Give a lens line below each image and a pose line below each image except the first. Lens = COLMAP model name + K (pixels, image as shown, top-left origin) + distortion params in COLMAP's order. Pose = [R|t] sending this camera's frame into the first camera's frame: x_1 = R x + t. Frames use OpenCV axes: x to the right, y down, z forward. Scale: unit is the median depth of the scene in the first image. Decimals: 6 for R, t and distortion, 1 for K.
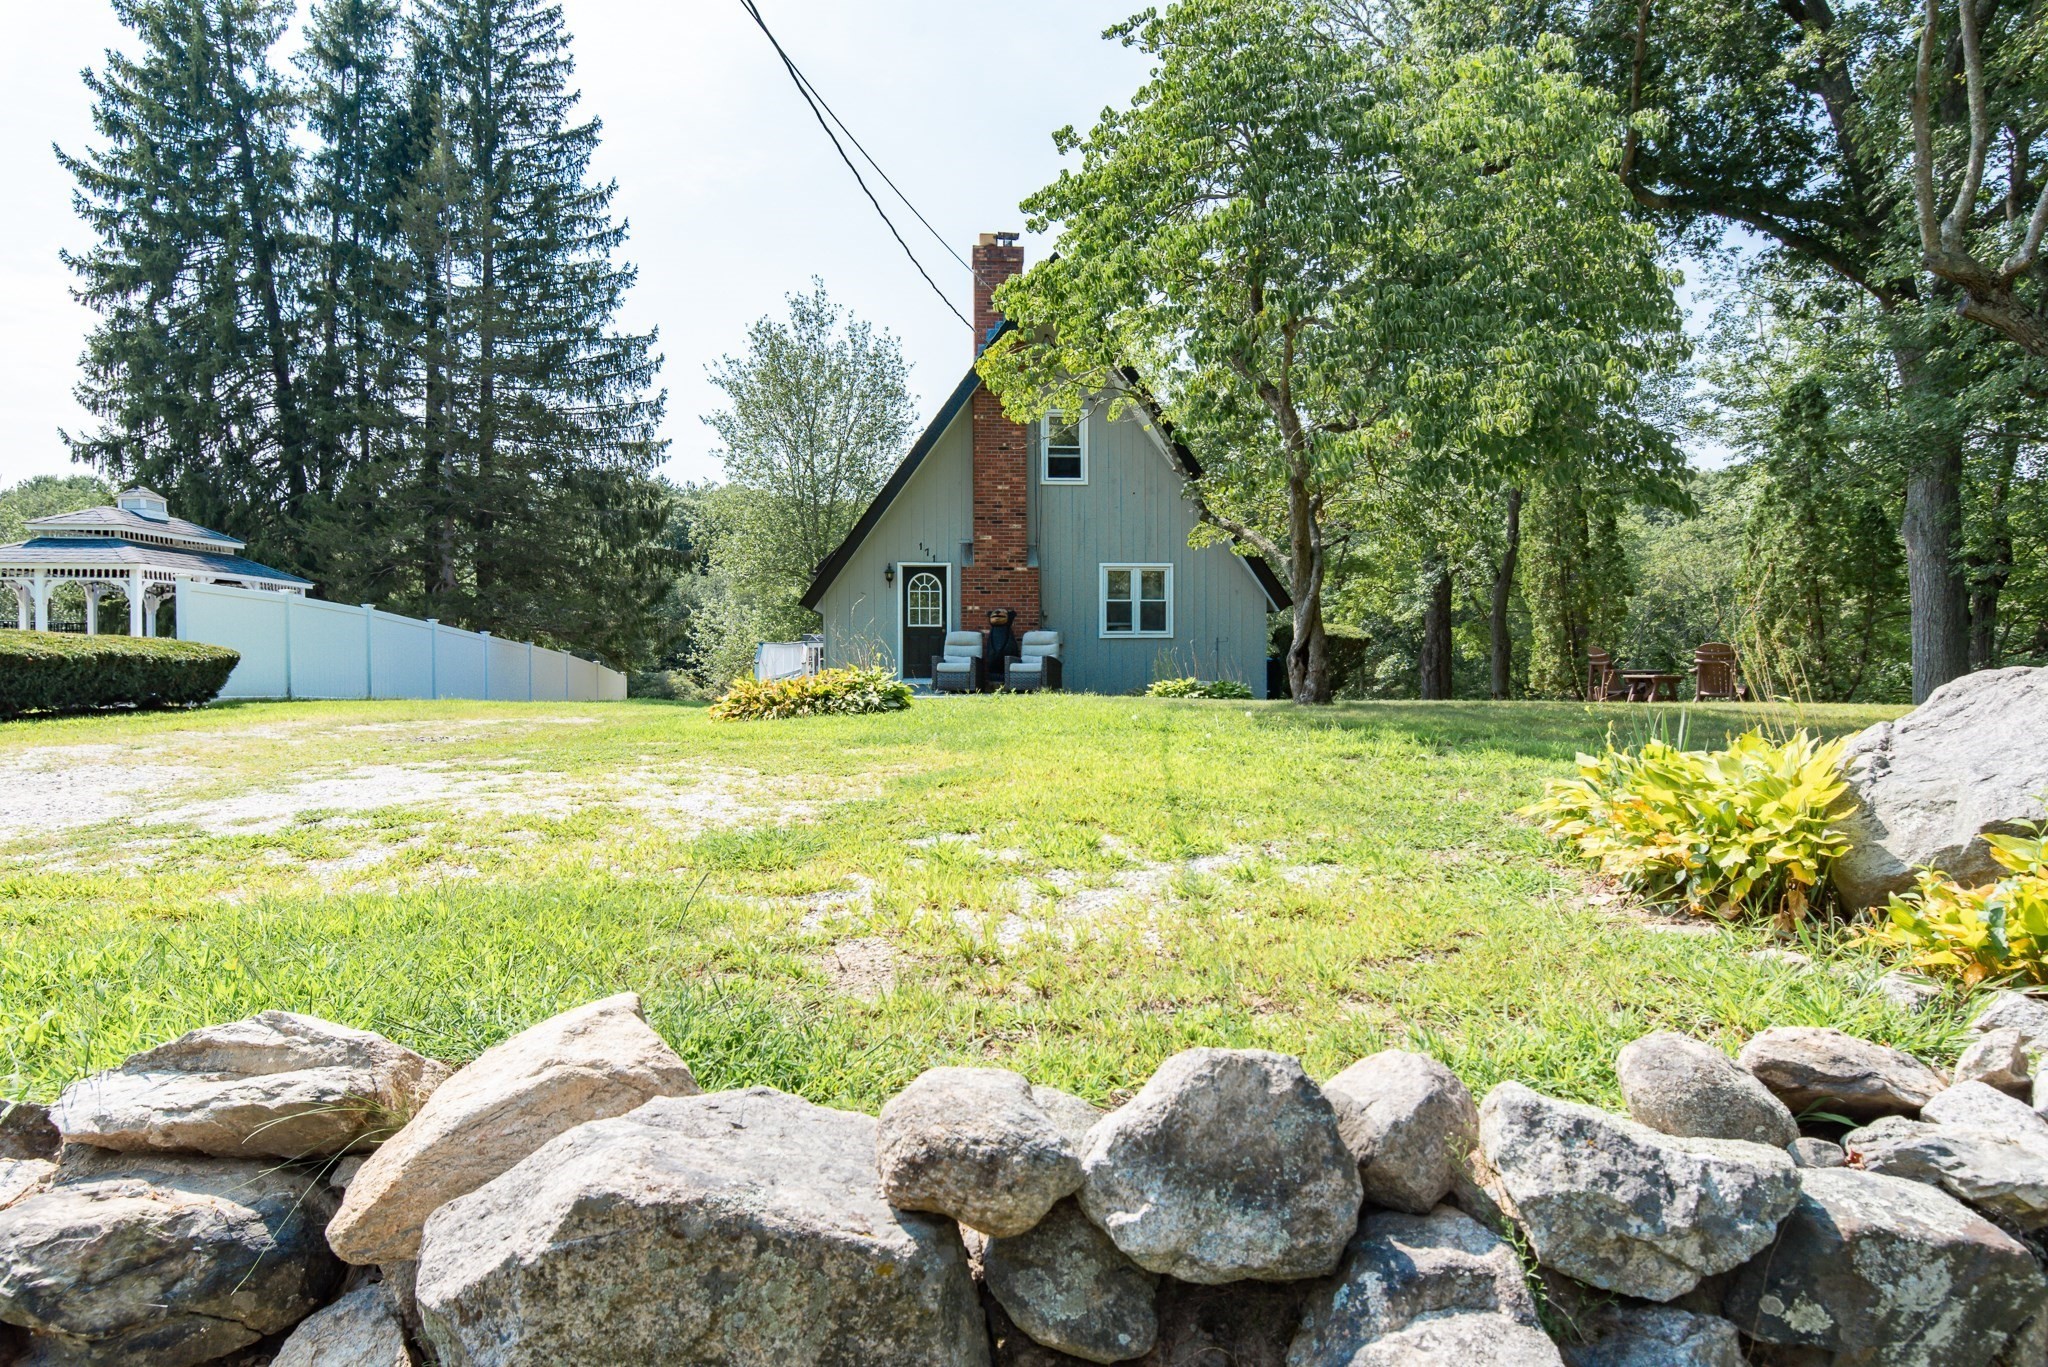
lens RADIAL K [[1210.5, 0, 1024.0], [0, 1210.5, 683.5], [0, 0, 1]] dist [0.000804, 0.000568]
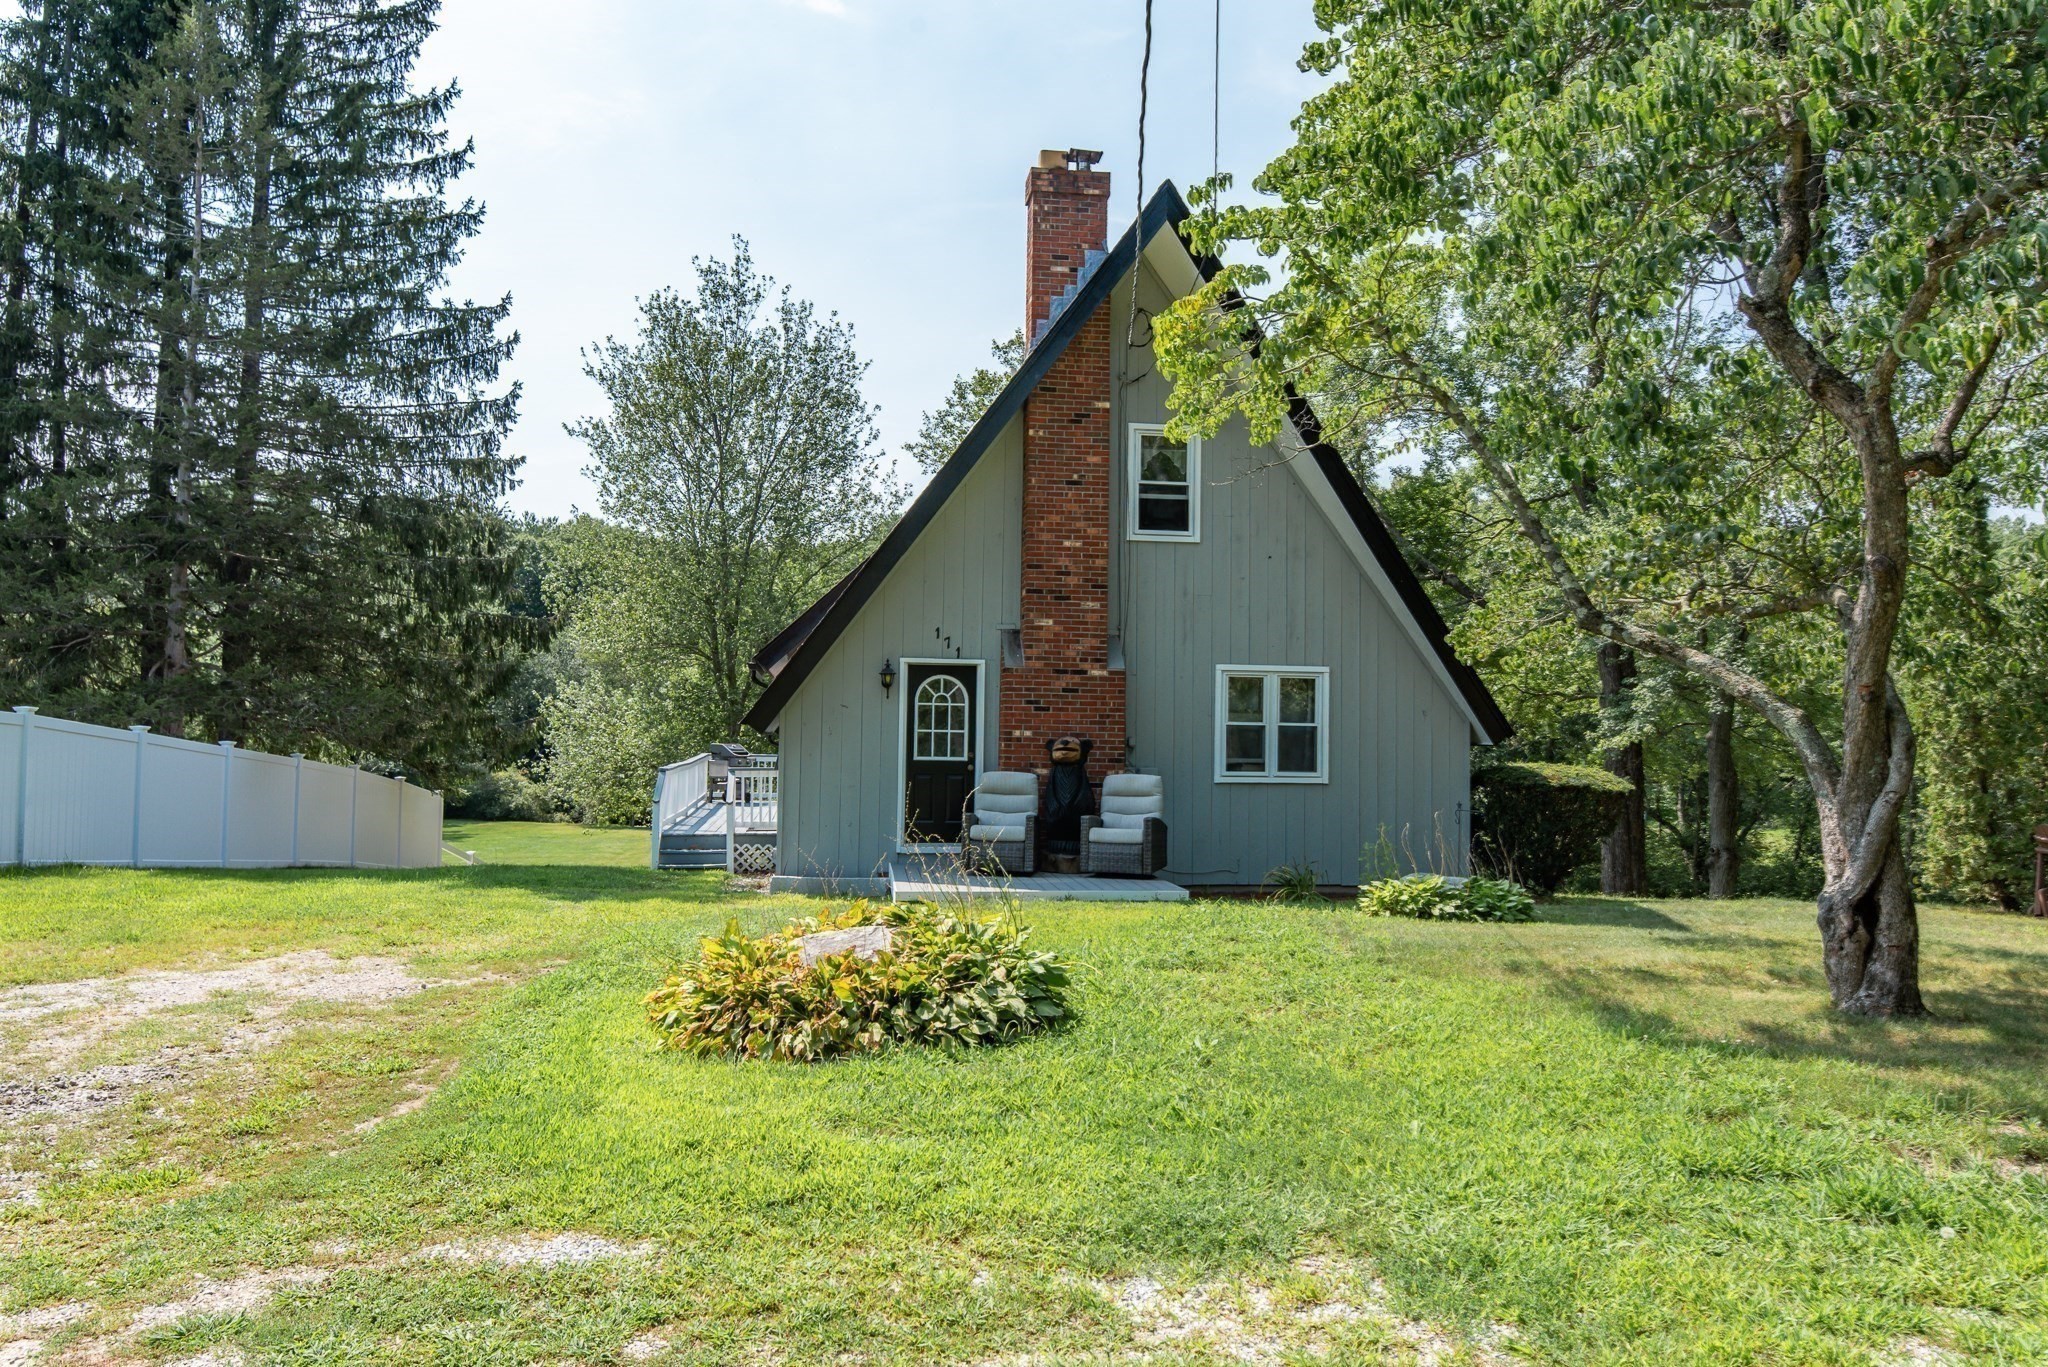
lens RADIAL K [[1507.9, 0, 1024.0], [0, 1507.9, 683.5], [0, 0, 1]] dist [0.007444, -0.001990]
pose [[0.998335, 0.019703, 0.054207, -0.055800], [-0.016407, 0.998028, -0.060594, -0.027300], [-0.055294, 0.059604, 0.996690, 0.147276]]
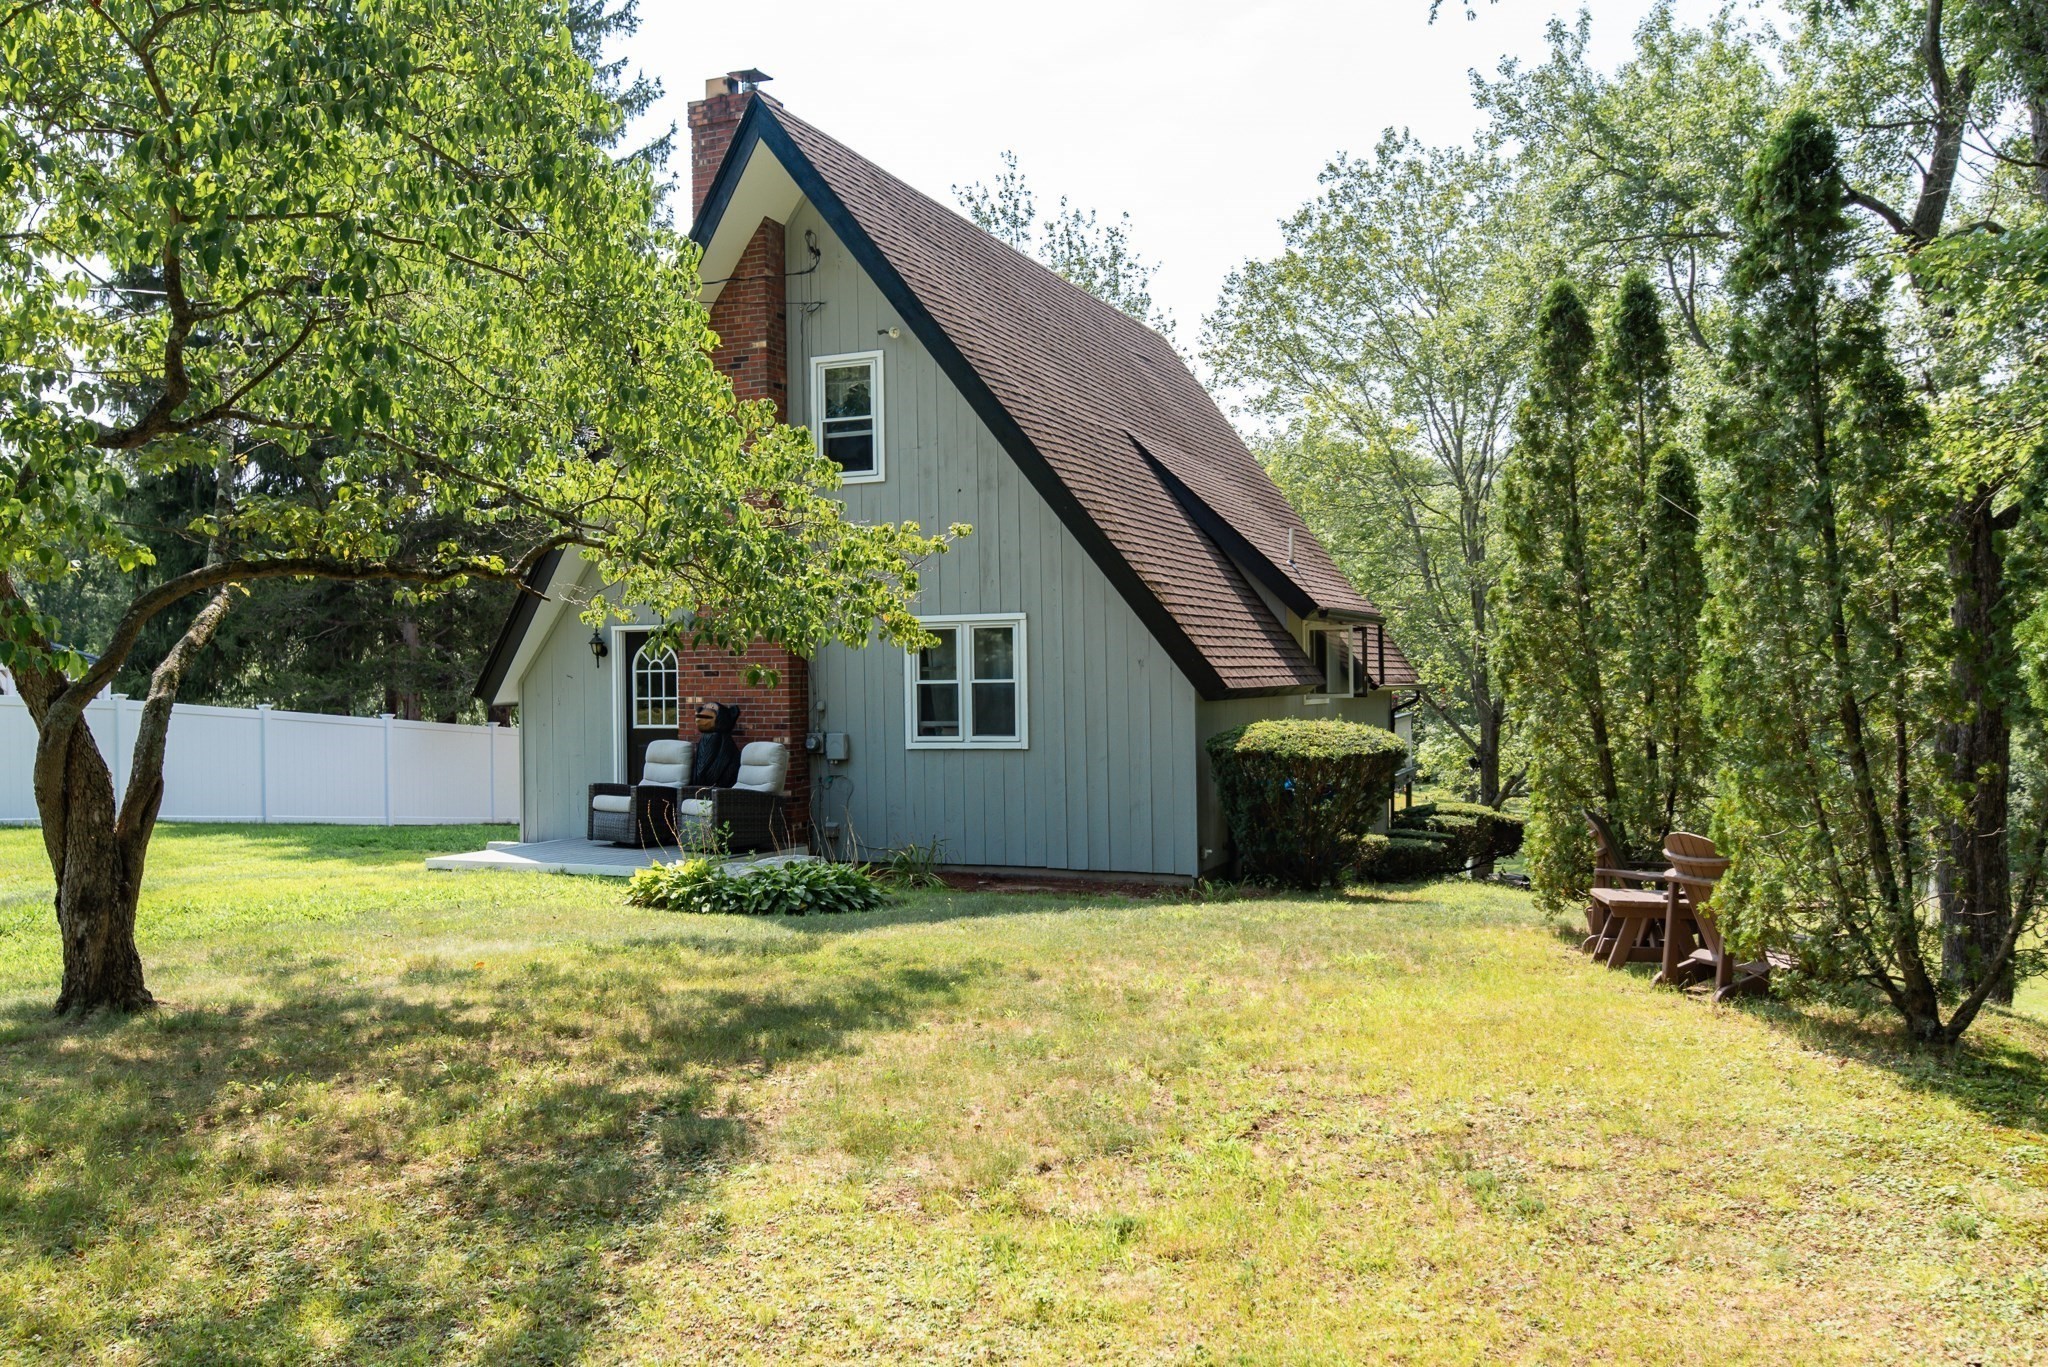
lens RADIAL K [[1691.0, 0, 1024.0], [0, 1691.0, 683.5], [0, 0, 1]] dist [0.023373, 0.000299]
pose [[0.879580, -0.008169, -0.475680, 0.335776], [0.002804, 0.999924, -0.011987, -0.040116], [0.475742, 0.009210, 0.879537, 0.224339]]
